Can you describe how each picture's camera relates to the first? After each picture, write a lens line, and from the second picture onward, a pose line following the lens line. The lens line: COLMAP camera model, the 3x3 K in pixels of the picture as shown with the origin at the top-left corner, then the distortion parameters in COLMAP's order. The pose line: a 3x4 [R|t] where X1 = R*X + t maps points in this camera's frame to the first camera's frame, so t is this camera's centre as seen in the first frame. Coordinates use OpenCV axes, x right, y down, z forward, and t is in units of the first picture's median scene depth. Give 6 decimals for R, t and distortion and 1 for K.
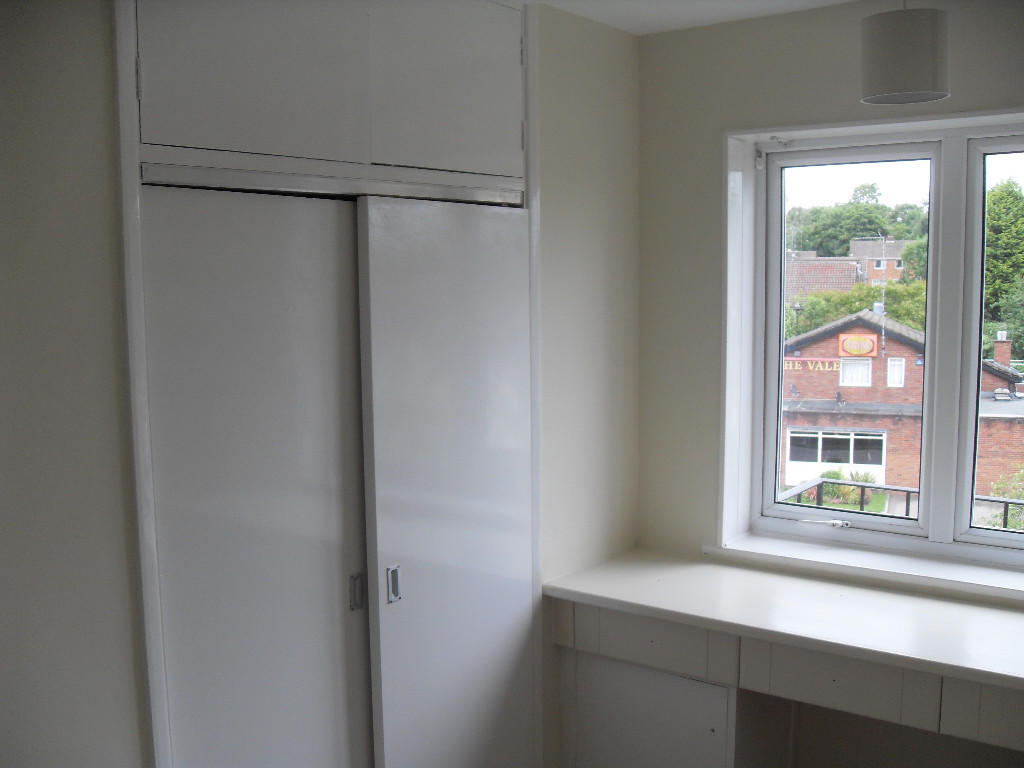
lens RADIAL K [[1056.9, 0, 520.0], [0, 1056.9, 393.2], [0, 0, 1]] dist [-0.117557, 0.000000]
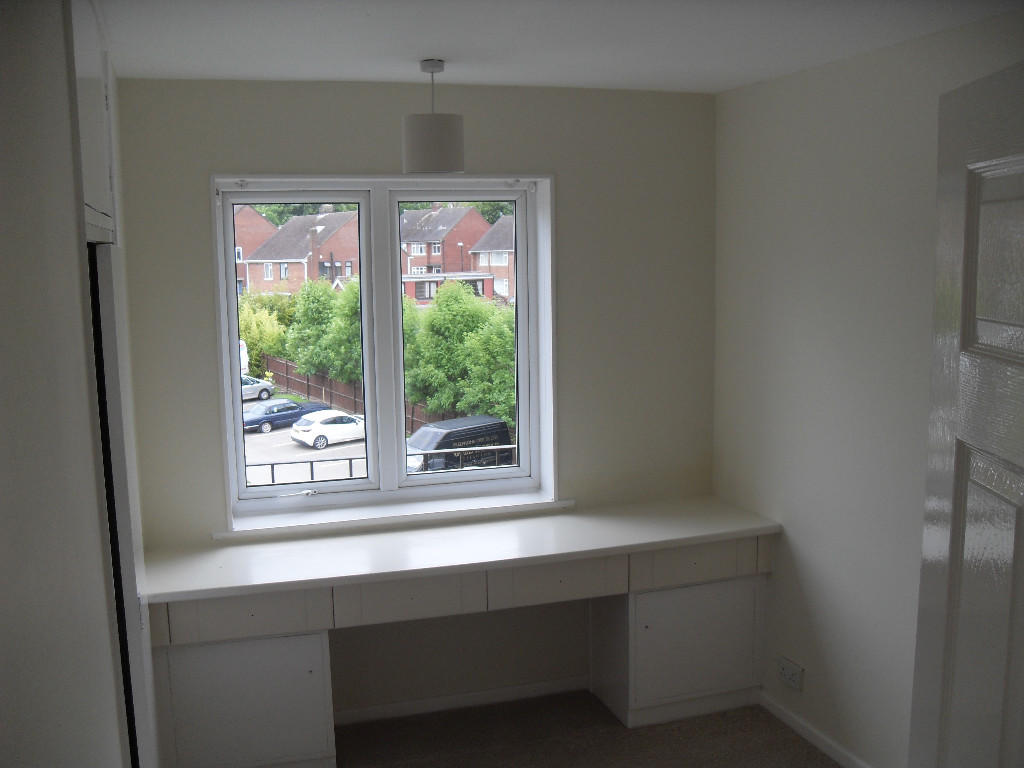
lens RADIAL K [[1056.9, 0, 512.8], [0, 1056.9, 385.5], [0, 0, 1]] dist [-0.117557, 0.000000]
pose [[0.589555, -0.107045, 0.800604, -0.141994], [0.096181, 0.993431, 0.062001, -0.014745], [-0.801982, 0.040450, 0.595977, 0.013215]]
